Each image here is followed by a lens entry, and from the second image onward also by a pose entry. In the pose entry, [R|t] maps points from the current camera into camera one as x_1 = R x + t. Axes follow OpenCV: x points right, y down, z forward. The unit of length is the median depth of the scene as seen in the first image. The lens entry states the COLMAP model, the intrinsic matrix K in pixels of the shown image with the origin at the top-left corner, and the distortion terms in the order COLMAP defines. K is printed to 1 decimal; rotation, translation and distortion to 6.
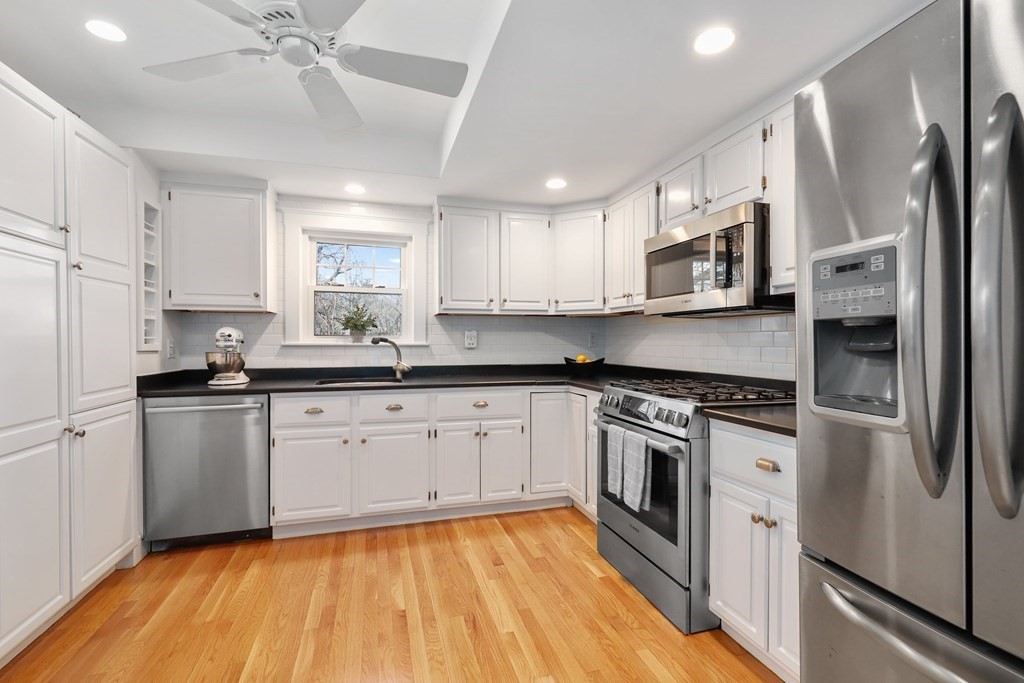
lens RADIAL K [[461.9, 0, 512.4], [0, 461.9, 346.2], [0, 0, 1]] dist [-0.002282, -0.000309]
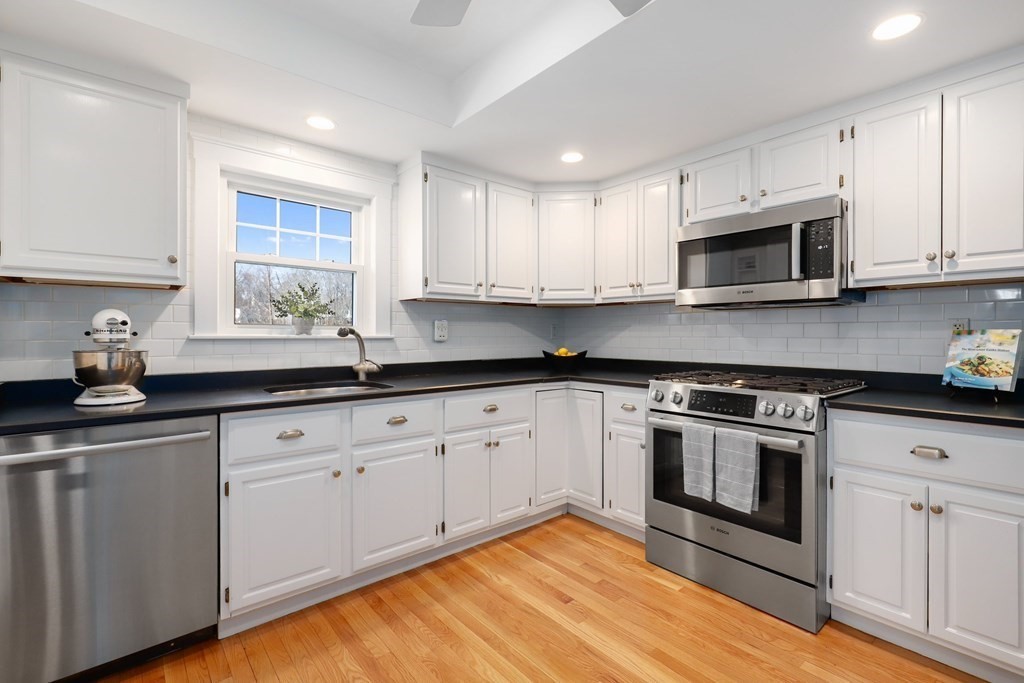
lens RADIAL K [[461.5, 0, 513.5], [0, 461.5, 337.2], [0, 0, 1]] dist [-0.001334, -0.000854]
pose [[0.917192, -0.003504, 0.398430, -0.372736], [0.004900, 0.999985, -0.002484, -0.000274], [-0.398416, 0.004230, 0.917195, 0.227917]]
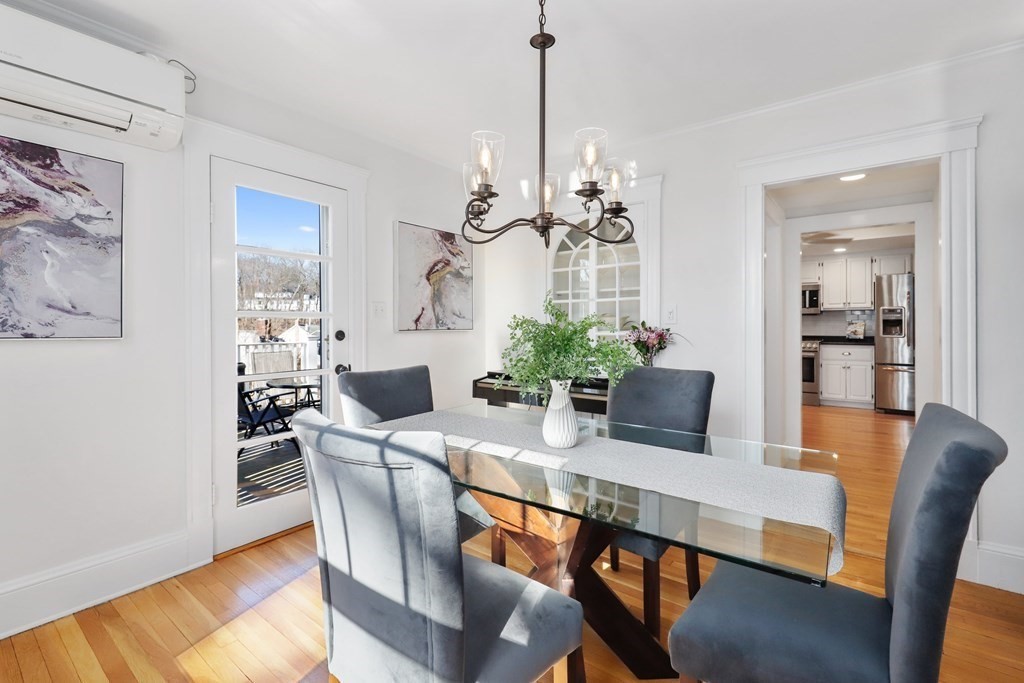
lens RADIAL K [[463.0, 0, 514.2], [0, 463.0, 333.4], [0, 0, 1]] dist [-0.001783, -0.001264]
pose [[0.811131, -0.012857, 0.584723, -2.296852], [0.011747, 0.999915, 0.005690, 0.009562], [-0.584746, 0.002253, 0.811213, -0.335237]]
